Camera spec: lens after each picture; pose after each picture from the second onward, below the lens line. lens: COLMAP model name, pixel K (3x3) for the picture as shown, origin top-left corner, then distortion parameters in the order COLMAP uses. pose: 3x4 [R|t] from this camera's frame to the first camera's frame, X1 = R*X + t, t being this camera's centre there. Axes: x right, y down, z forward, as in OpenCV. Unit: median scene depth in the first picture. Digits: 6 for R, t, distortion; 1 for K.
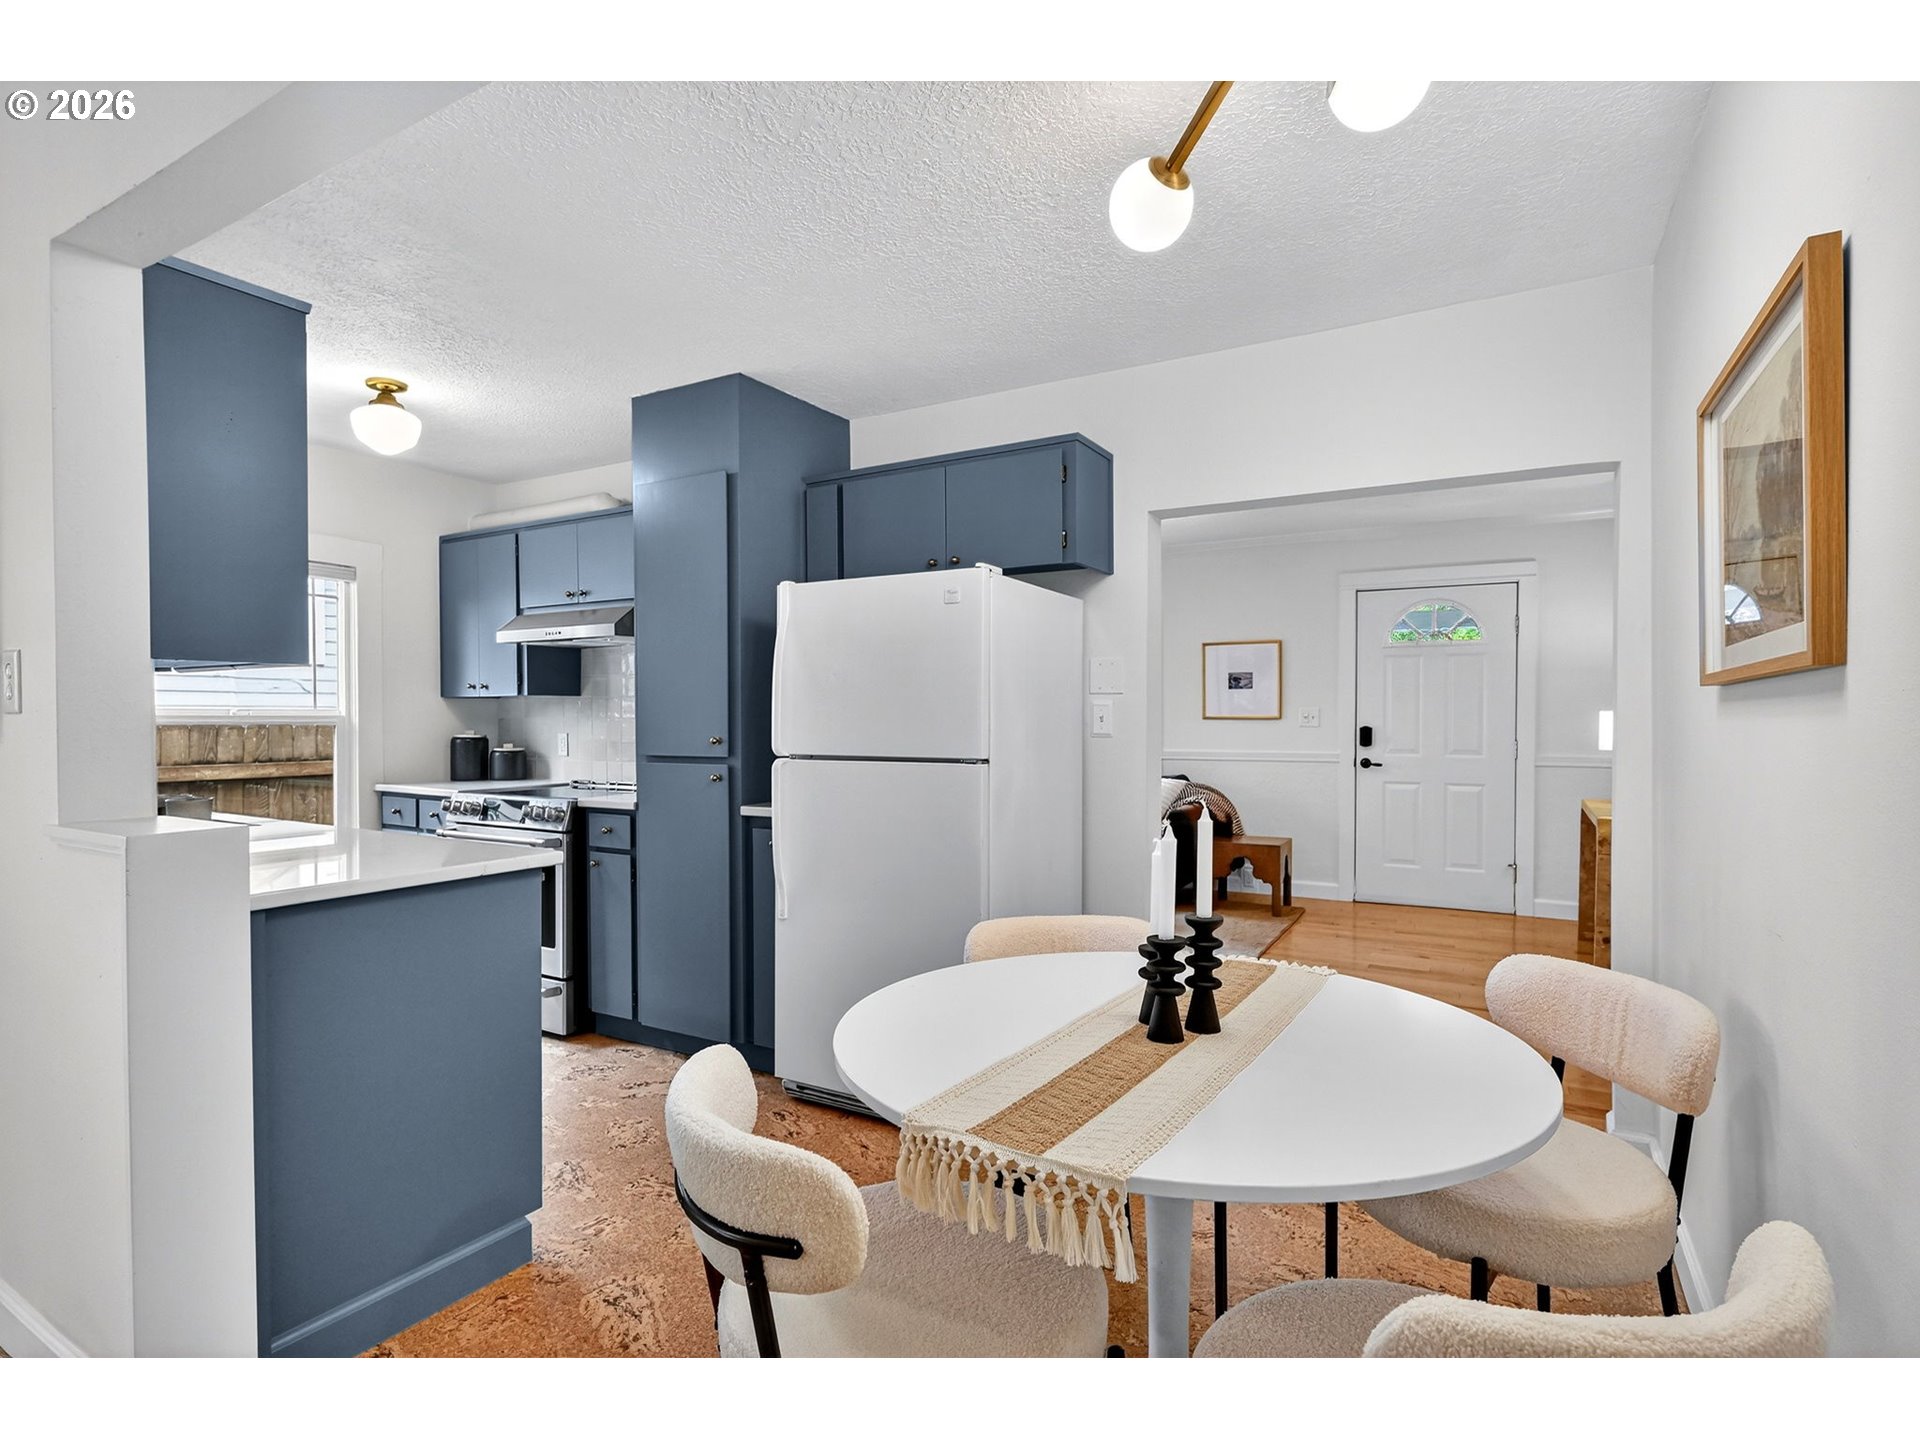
lens RADIAL K [[967.6, 0, 956.7], [0, 967.6, 727.9], [0, 0, 1]] dist [-0.000044, -0.001190]
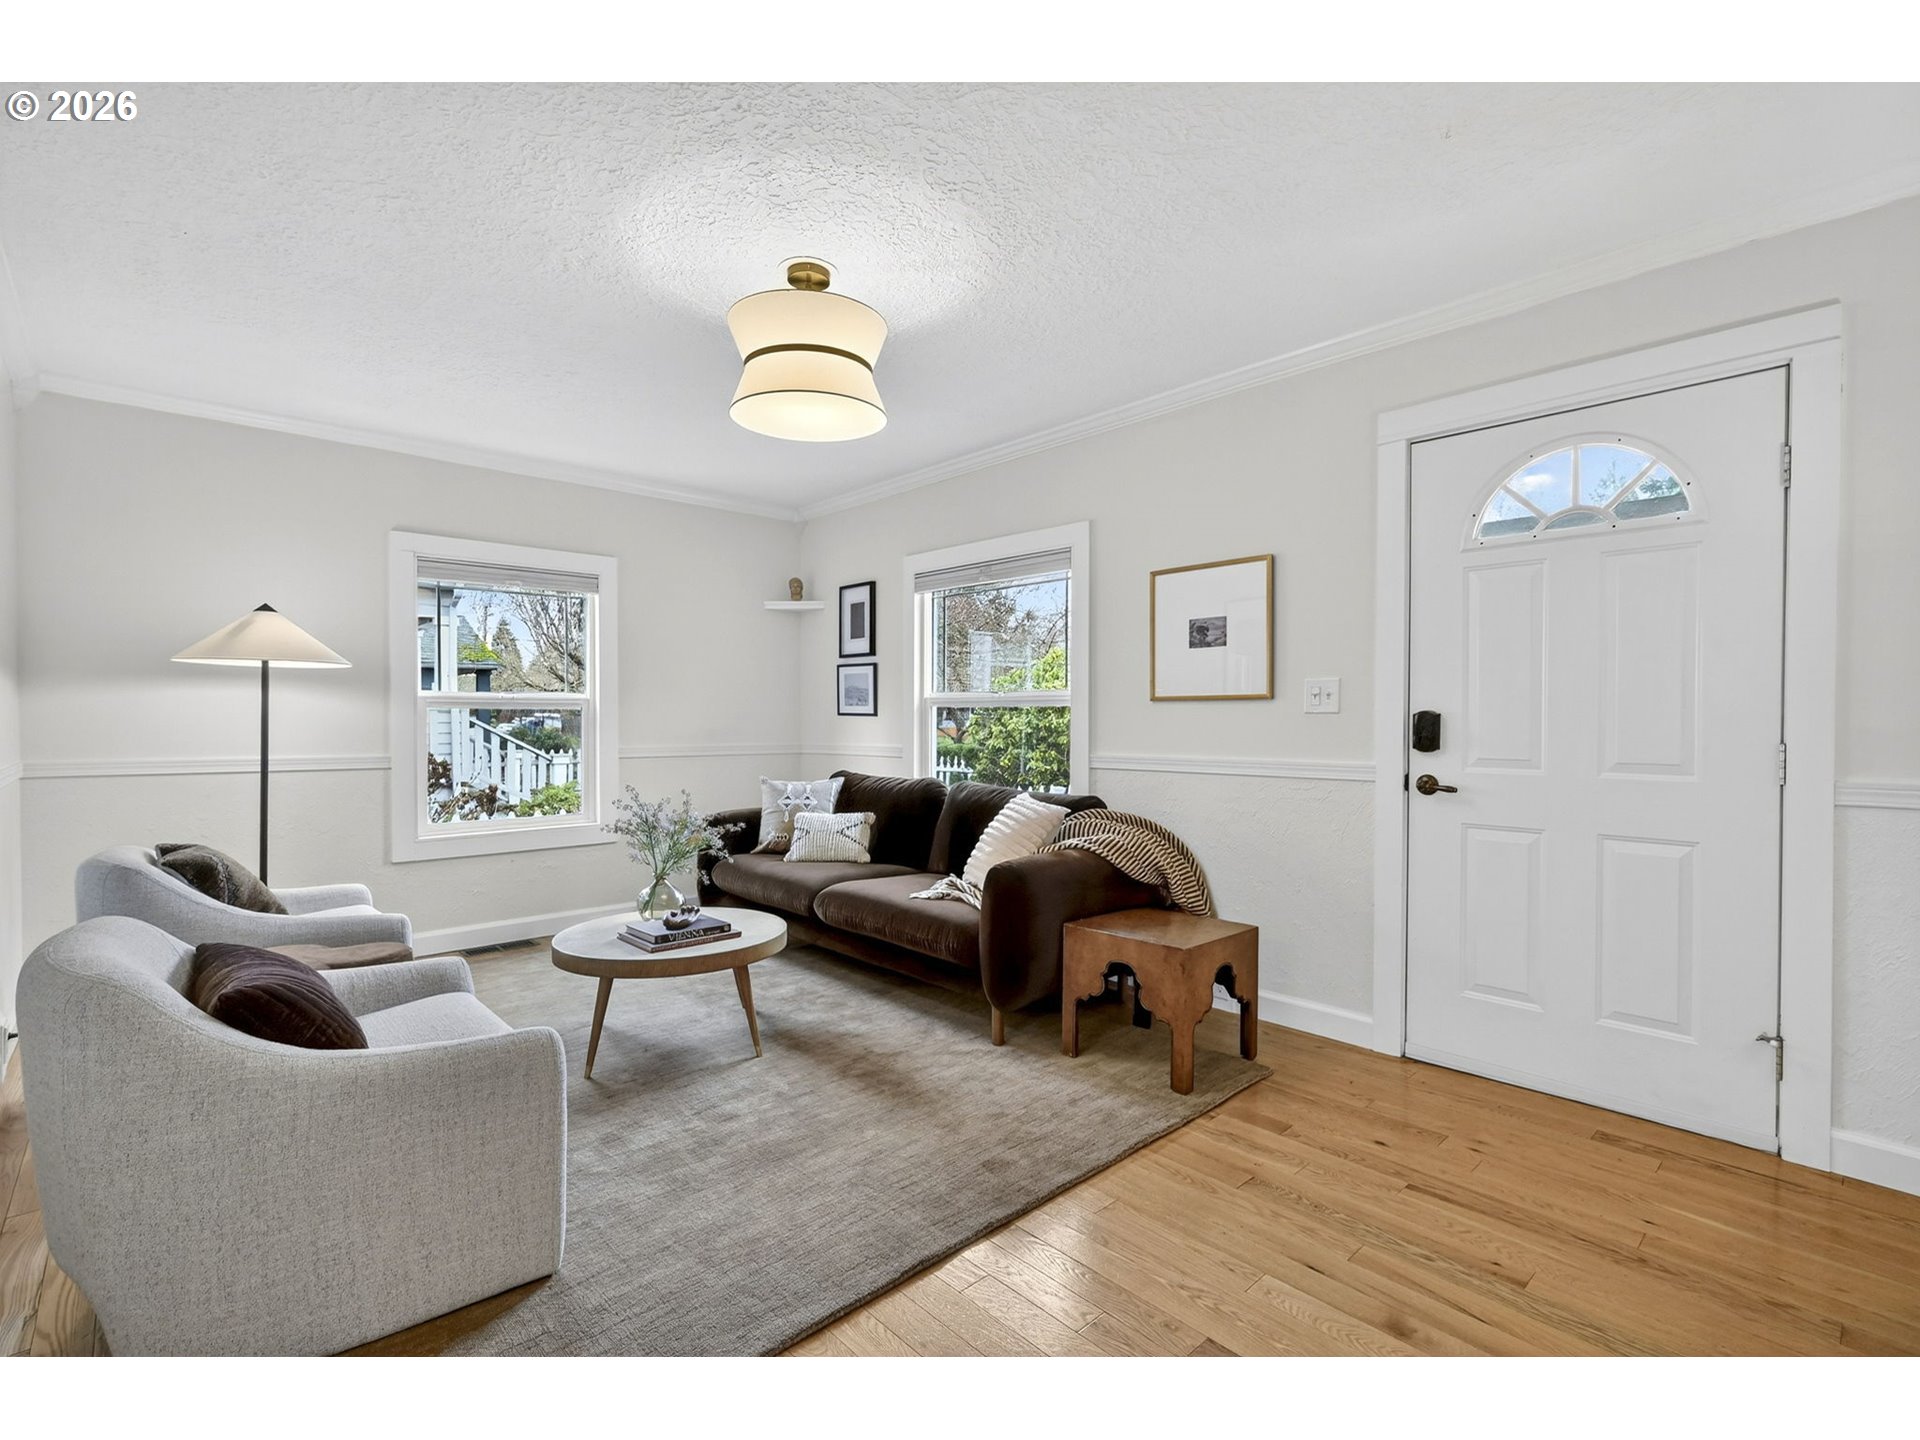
lens RADIAL K [[855.6, 0, 971.2], [0, 855.6, 729.9], [0, 0, 1]] dist [-0.003183, 0.000060]
pose [[0.957907, 0.005983, -0.287017, 0.319141], [-0.004473, 0.999972, 0.005916, 0.006266], [0.287045, -0.004383, 0.957907, 0.501638]]
